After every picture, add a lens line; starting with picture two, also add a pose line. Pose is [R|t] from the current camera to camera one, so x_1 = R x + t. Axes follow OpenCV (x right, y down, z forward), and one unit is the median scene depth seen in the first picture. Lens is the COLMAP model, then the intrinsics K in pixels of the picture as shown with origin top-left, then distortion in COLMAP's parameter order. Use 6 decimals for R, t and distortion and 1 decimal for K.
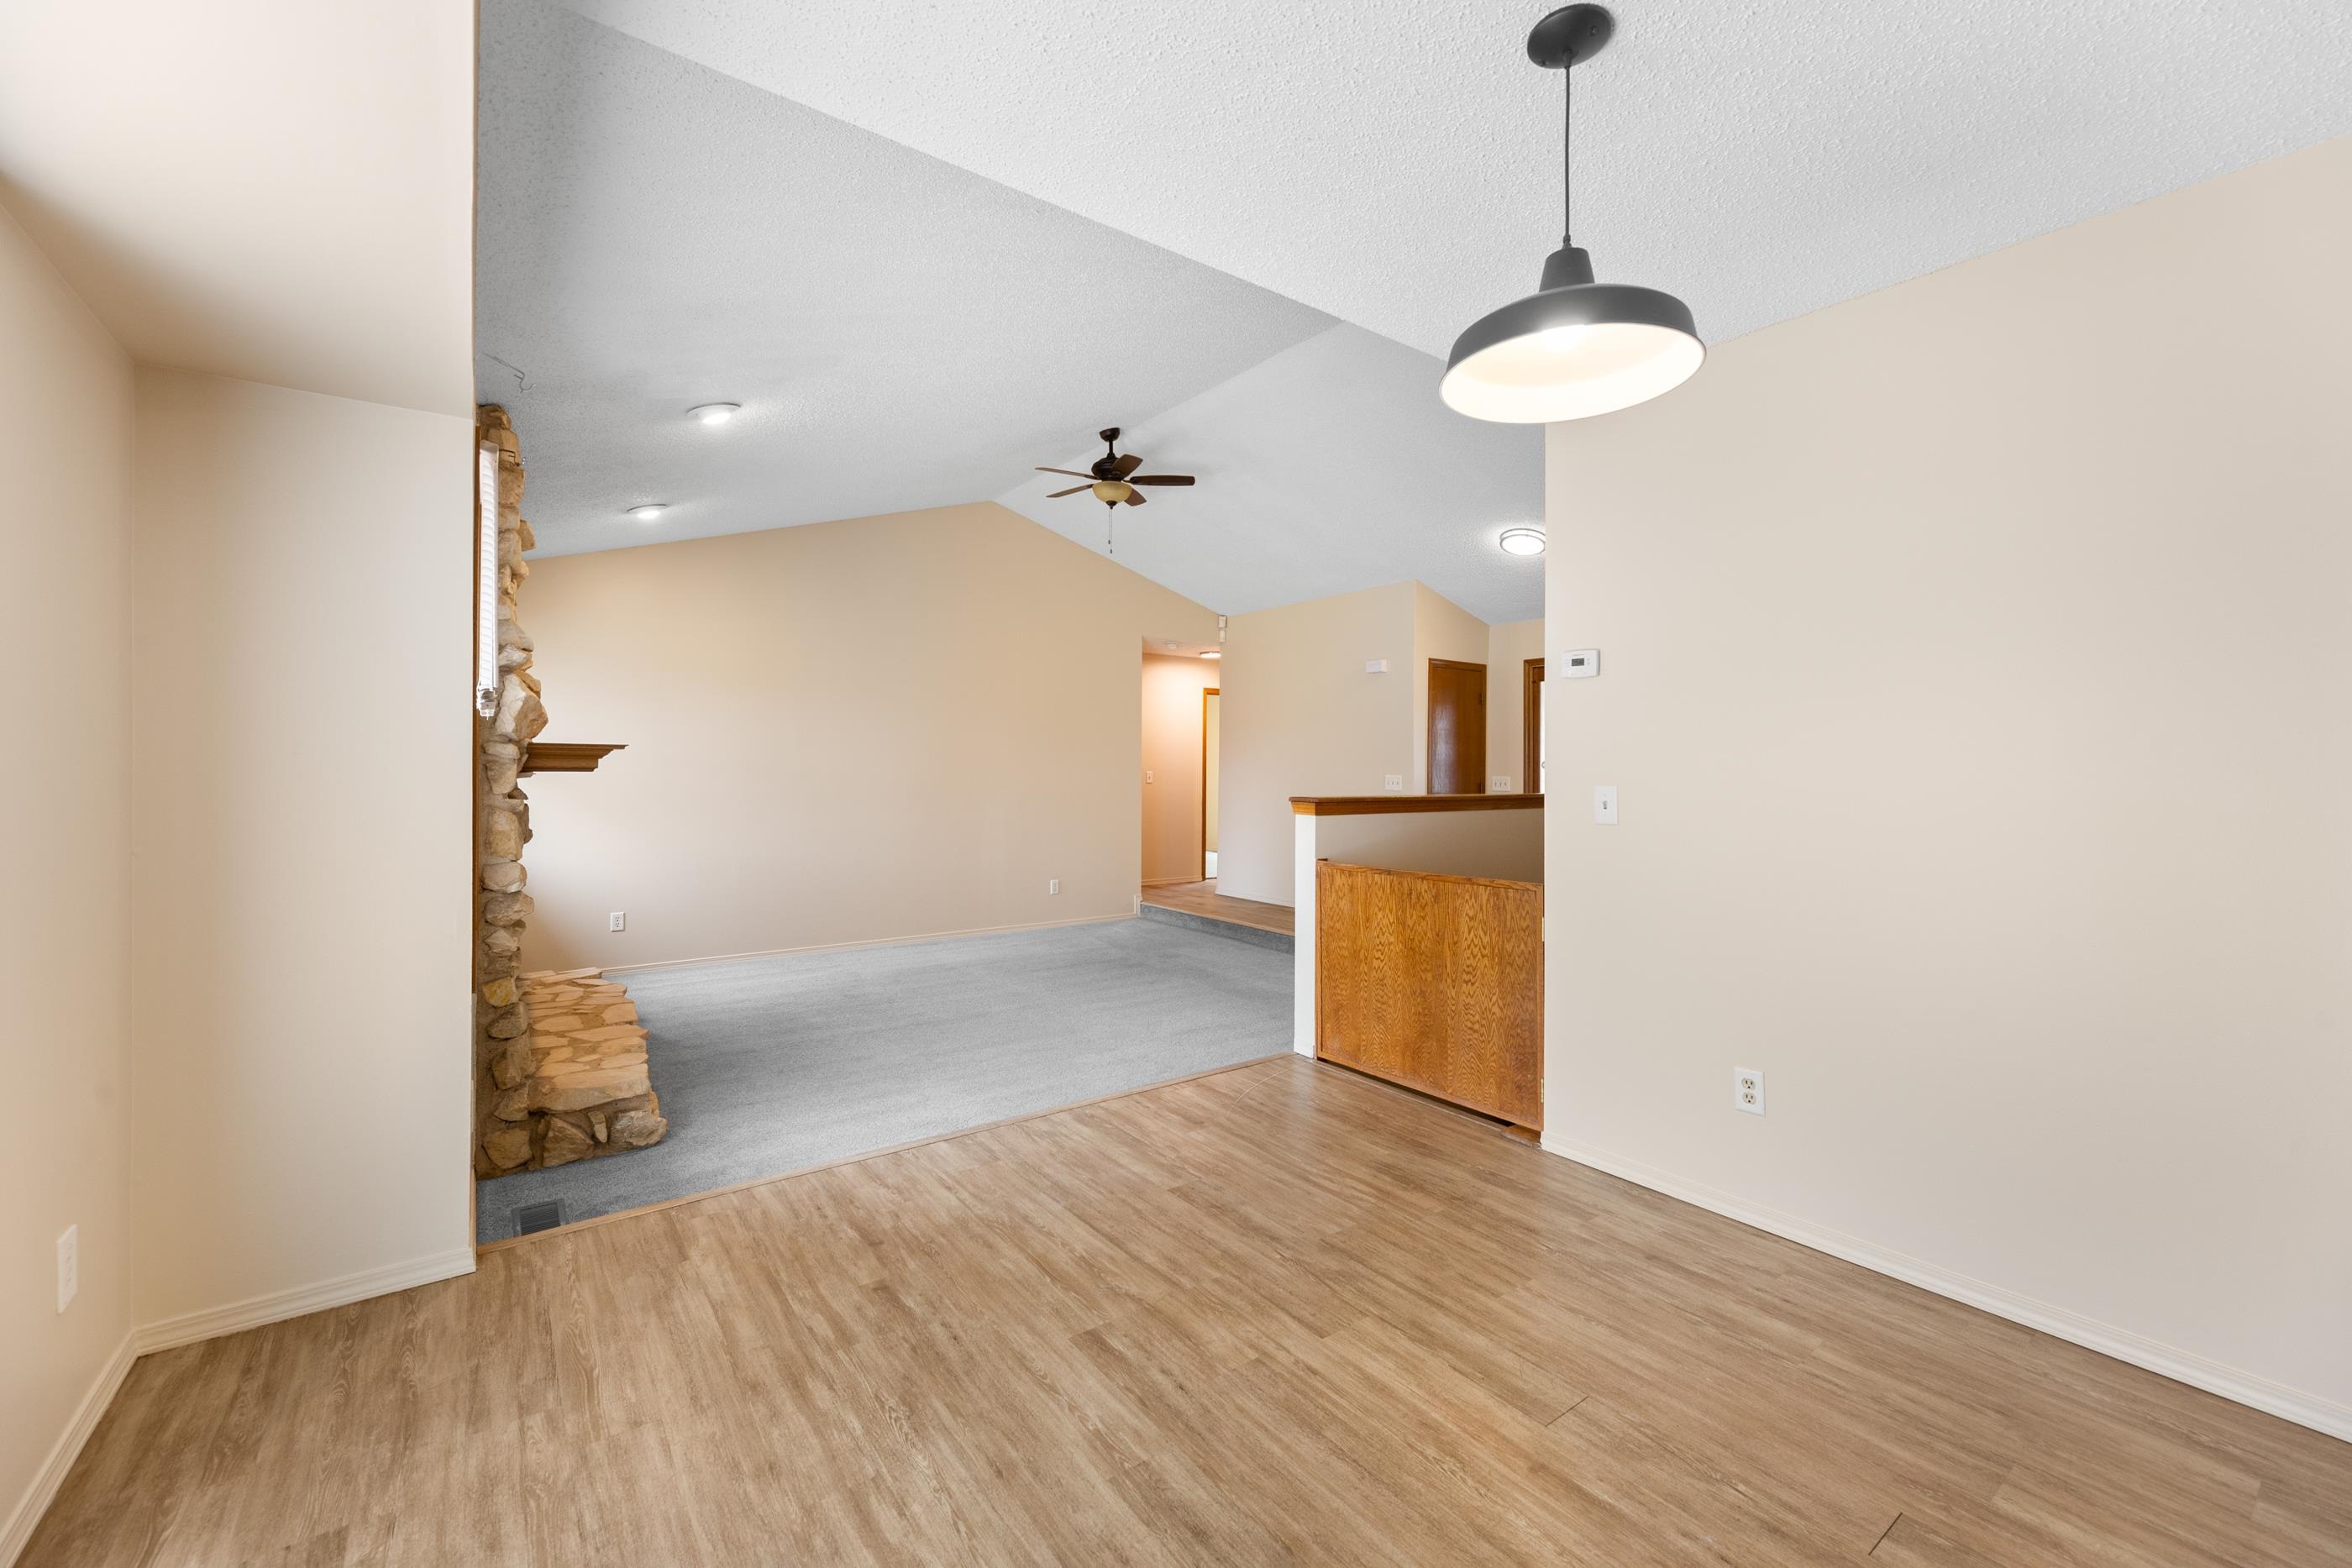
lens RADIAL K [[946.4, 0, 1176.1], [0, 946.4, 768.9], [0, 0, 1]] dist [-0.000035, -0.000045]
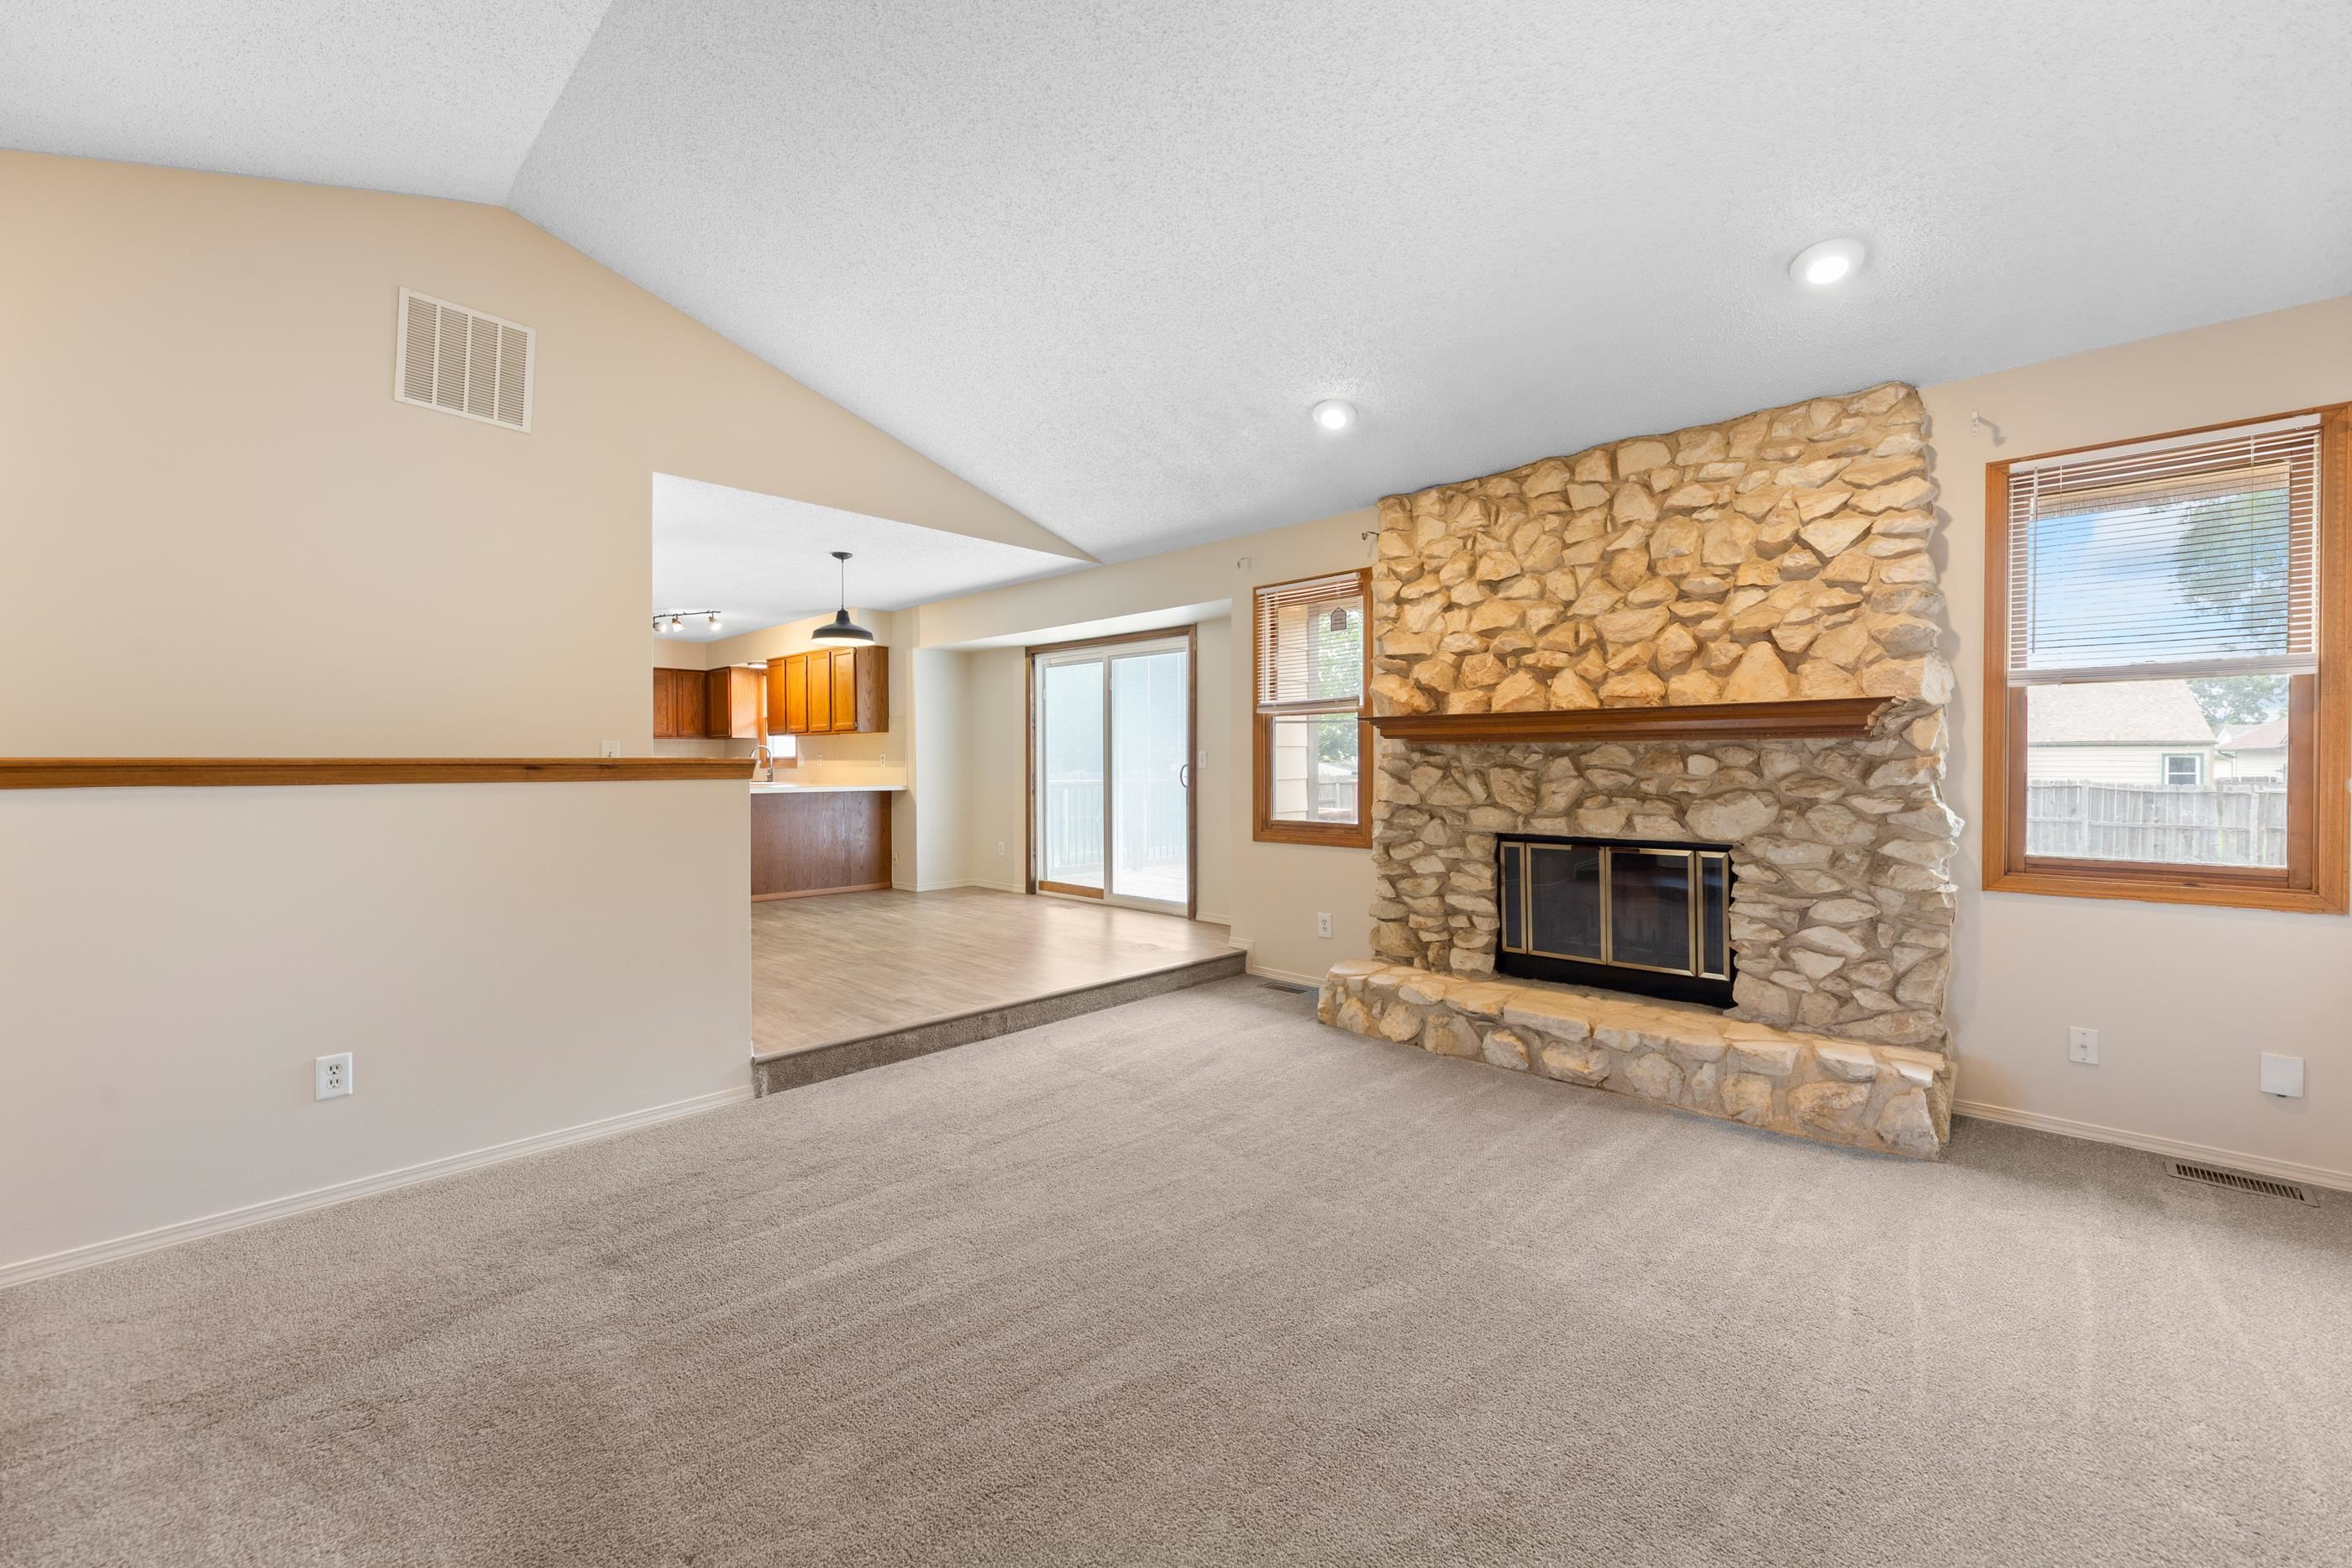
lens RADIAL K [[951.9, 0, 1161.5], [0, 951.9, 763.1], [0, 0, 1]] dist [0.000288, 0.000073]
pose [[-0.987393, -0.004228, -0.158230, -0.153731], [-0.004220, 0.999991, -0.000387, 0.049322], [0.158230, 0.000286, -0.987402, 2.874180]]
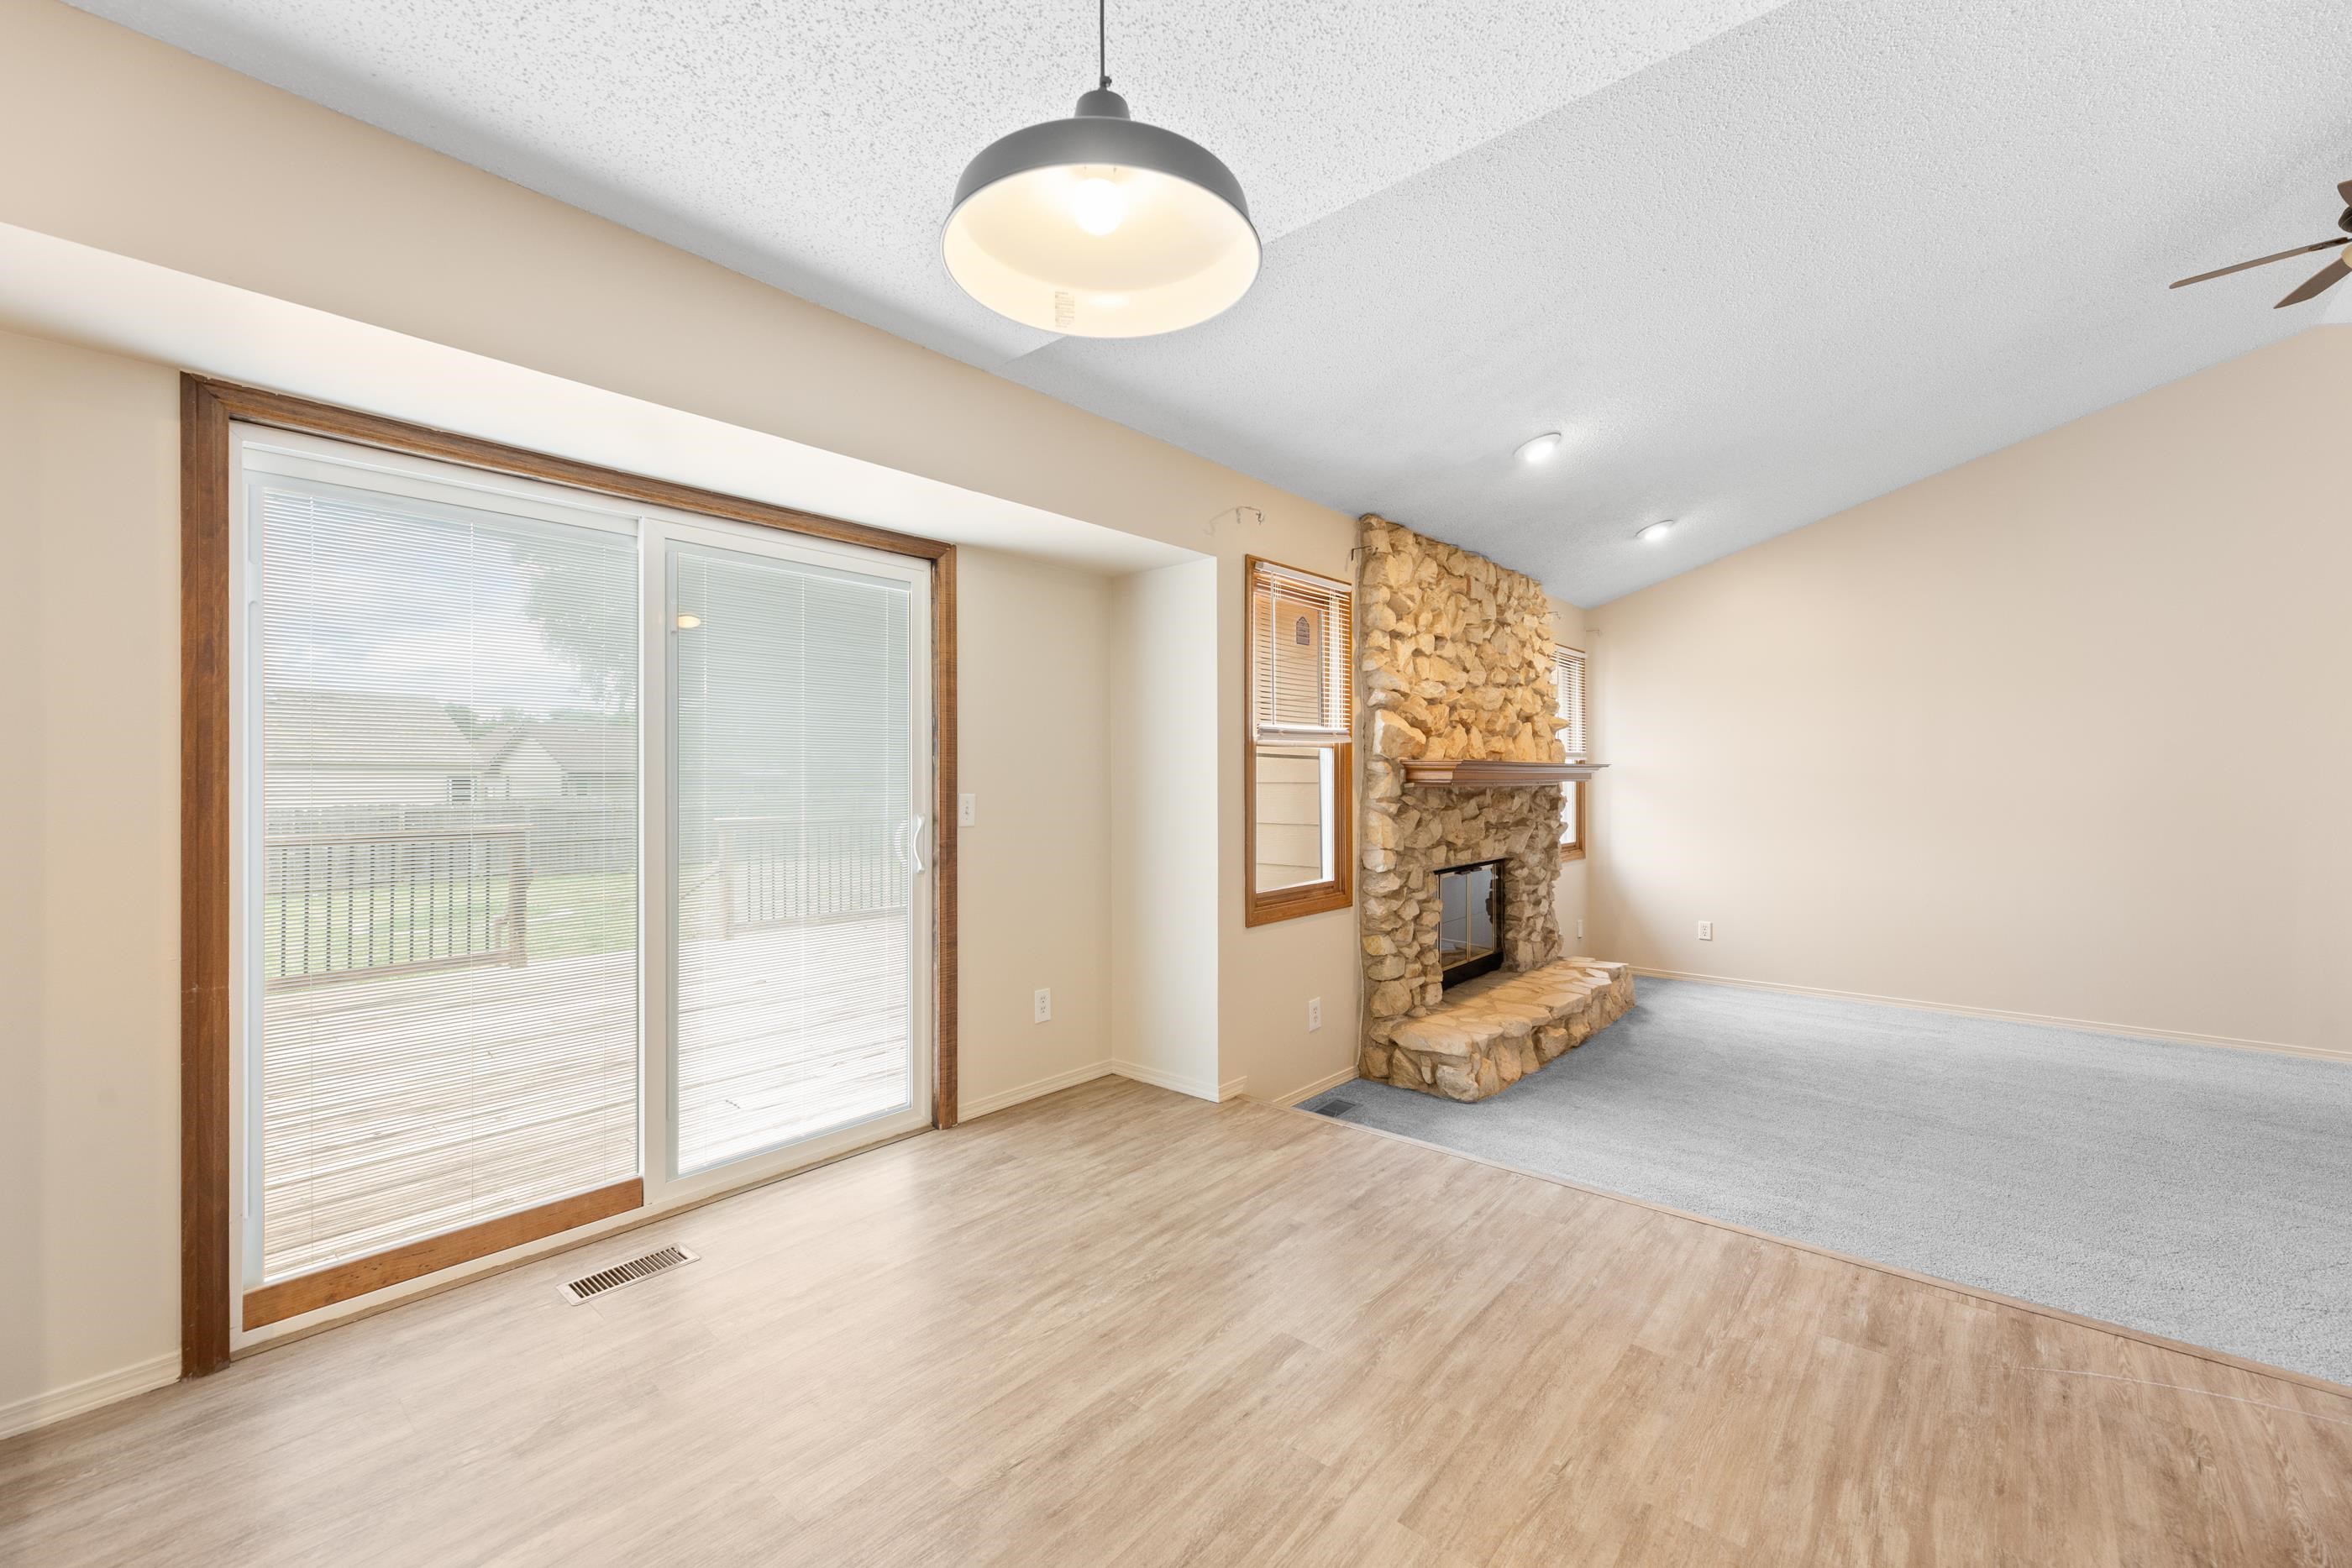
lens RADIAL K [[955.7, 0, 1172.1], [0, 955.7, 776.9], [0, 0, 1]] dist [-0.000591, -0.000075]
pose [[0.215766, -0.006935, -0.976421, 0.658164], [0.001669, 0.999976, -0.006733, 0.005039], [0.976444, -0.000177, 0.215772, 0.495518]]
